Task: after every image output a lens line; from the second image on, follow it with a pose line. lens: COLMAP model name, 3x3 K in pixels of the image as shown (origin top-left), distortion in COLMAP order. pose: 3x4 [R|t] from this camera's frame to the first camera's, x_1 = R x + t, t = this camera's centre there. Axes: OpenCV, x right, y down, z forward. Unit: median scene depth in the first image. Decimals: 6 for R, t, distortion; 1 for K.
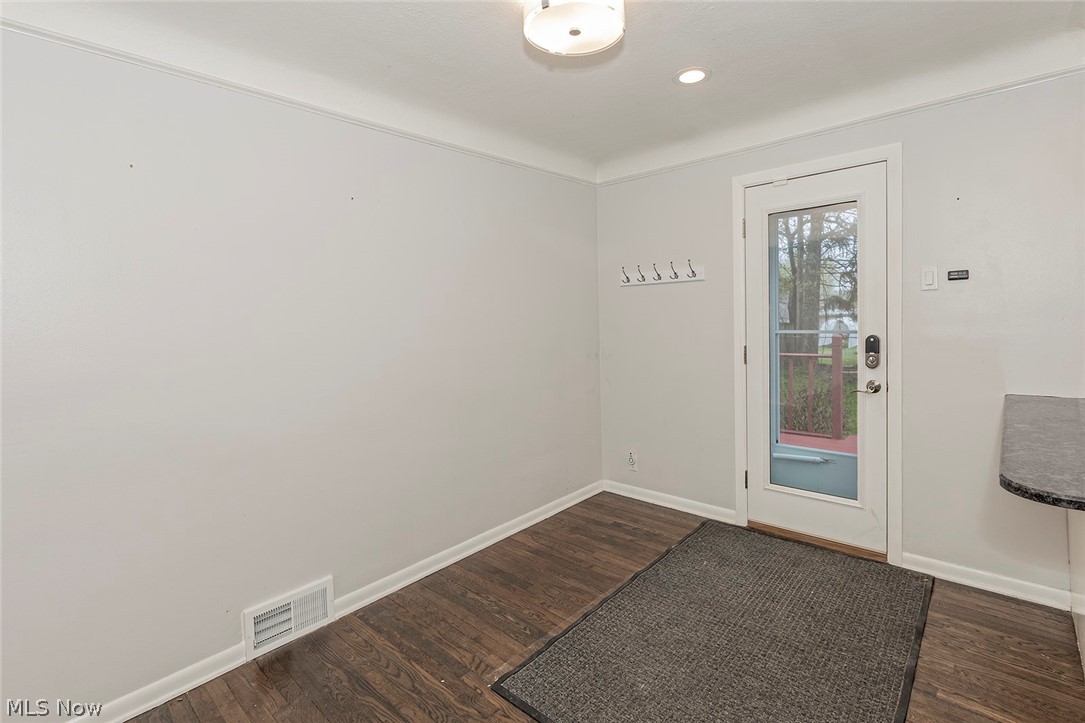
lens RADIAL K [[489.5, 0, 625.5], [0, 489.5, 315.3], [0, 0, 1]] dist [-0.002033, -0.000329]
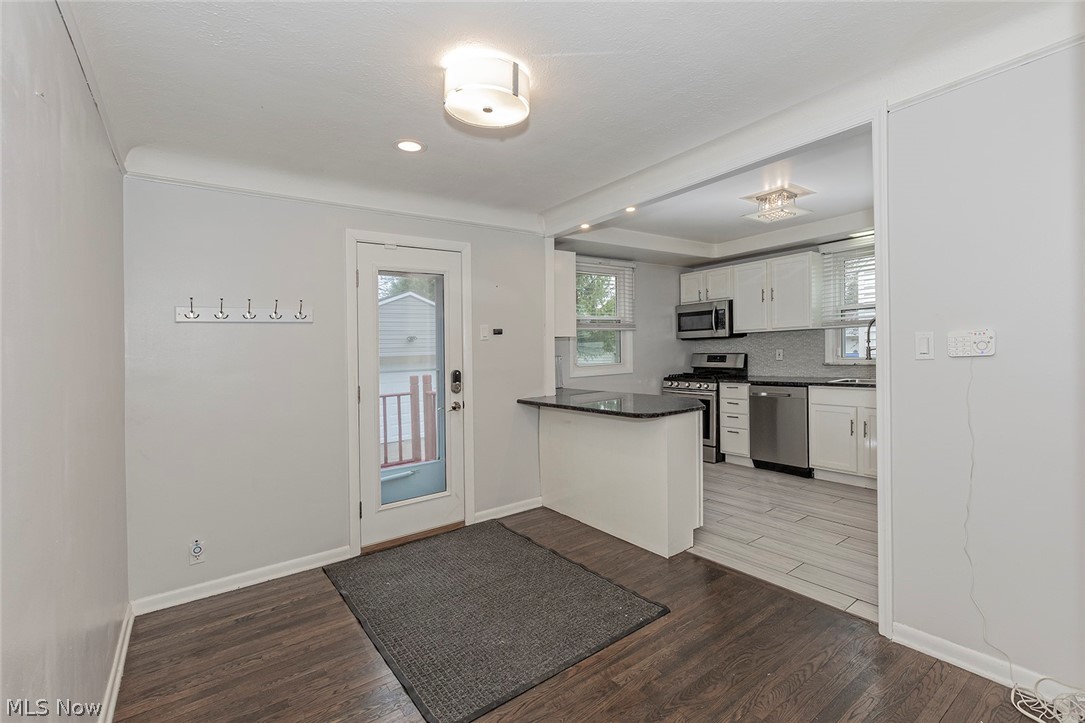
lens RADIAL K [[484.1, 0, 526.1], [0, 484.1, 355.6], [0, 0, 1]] dist [-0.000068, -0.000326]
pose [[0.290885, 0.013675, 0.956660, -0.729616], [0.036060, 0.999031, -0.025245, 0.037726], [-0.956078, 0.041840, 0.290110, 0.352319]]
